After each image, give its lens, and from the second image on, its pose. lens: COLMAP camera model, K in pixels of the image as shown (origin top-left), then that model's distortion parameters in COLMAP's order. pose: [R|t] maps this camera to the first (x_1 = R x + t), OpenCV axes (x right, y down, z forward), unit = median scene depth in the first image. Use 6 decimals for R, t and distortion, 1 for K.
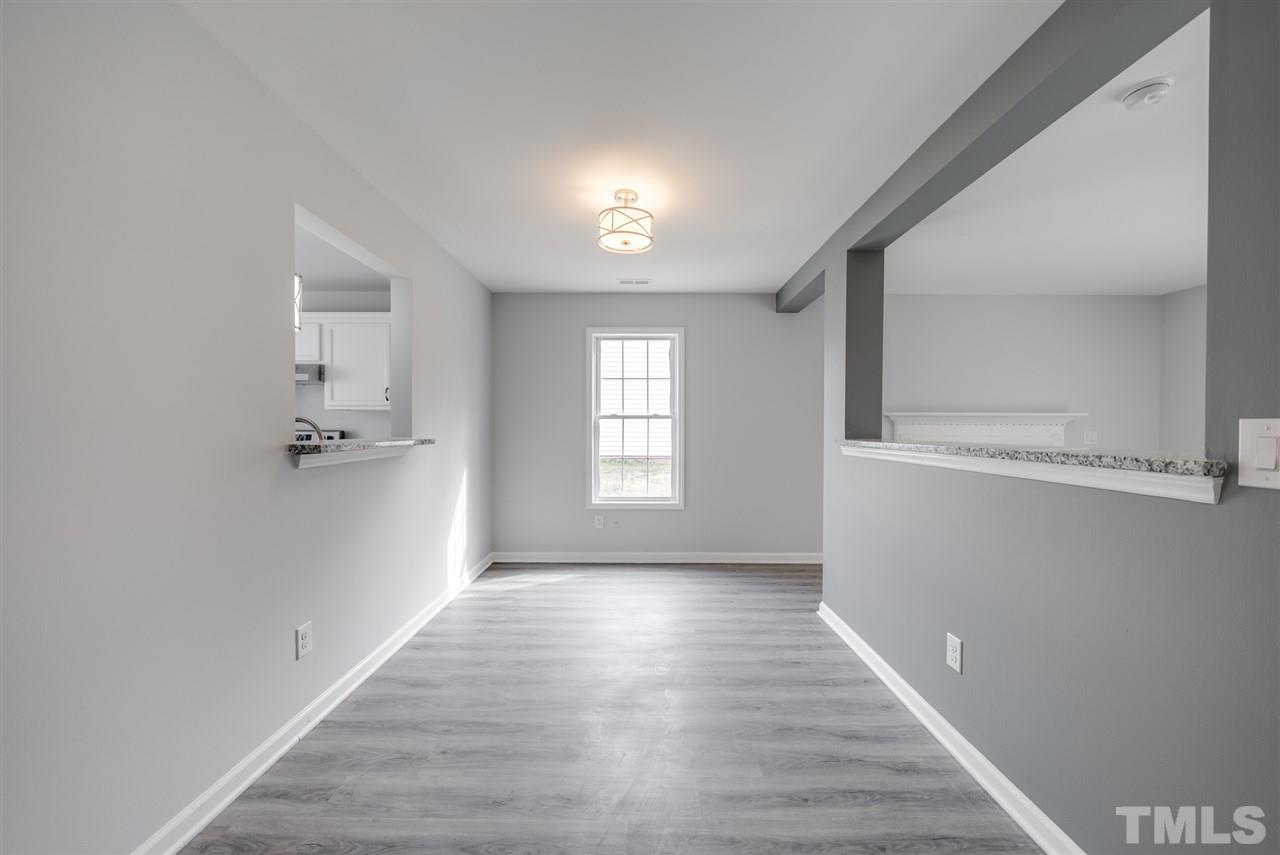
lens RADIAL K [[472.9, 0, 639.5], [0, 472.9, 431.1], [0, 0, 1]] dist [0.000530, 0.000235]
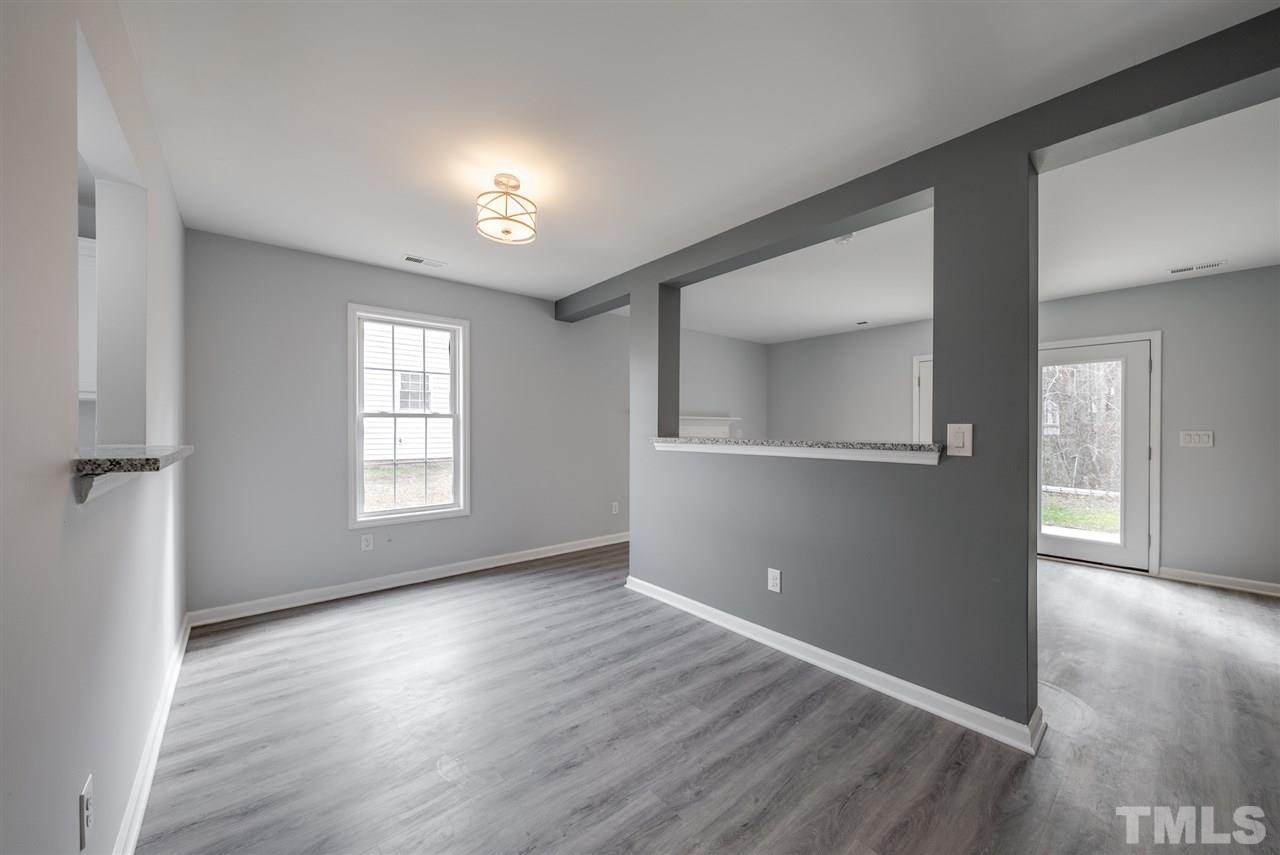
lens RADIAL K [[472.9, 0, 639.5], [0, 472.9, 431.1], [0, 0, 1]] dist [0.000530, 0.000235]
pose [[0.755348, -0.005541, 0.655301, -0.404304], [0.004942, 0.999984, 0.002758, -0.002210], [-0.655306, 0.001155, 0.755363, 0.106204]]
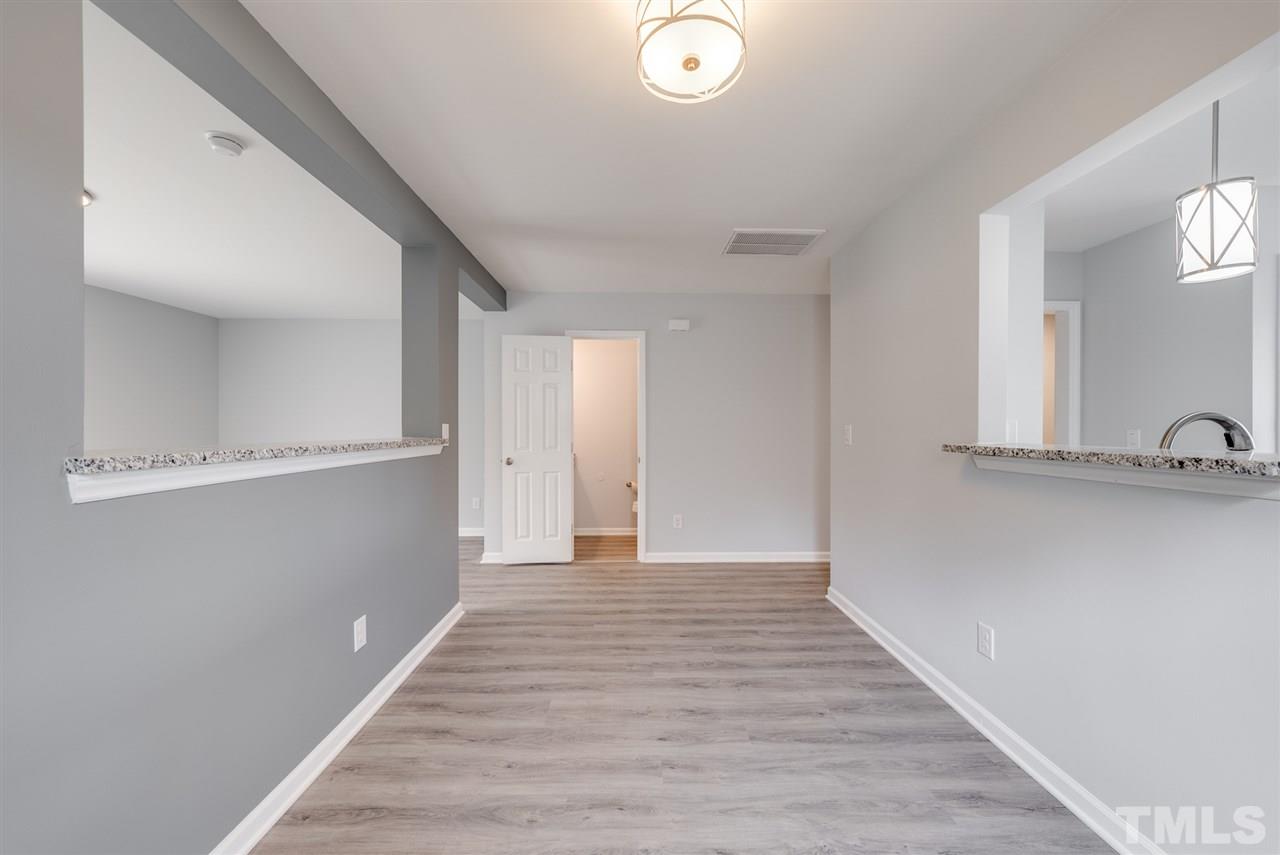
lens RADIAL K [[453.5, 0, 642.0], [0, 453.5, 428.3], [0, 0, 1]] dist [-0.000660, -0.000101]
pose [[-0.999635, -0.003313, -0.026824, 0.031291], [-0.003449, 0.999982, 0.005000, -0.006528], [0.026807, 0.005091, -0.999628, 1.350680]]
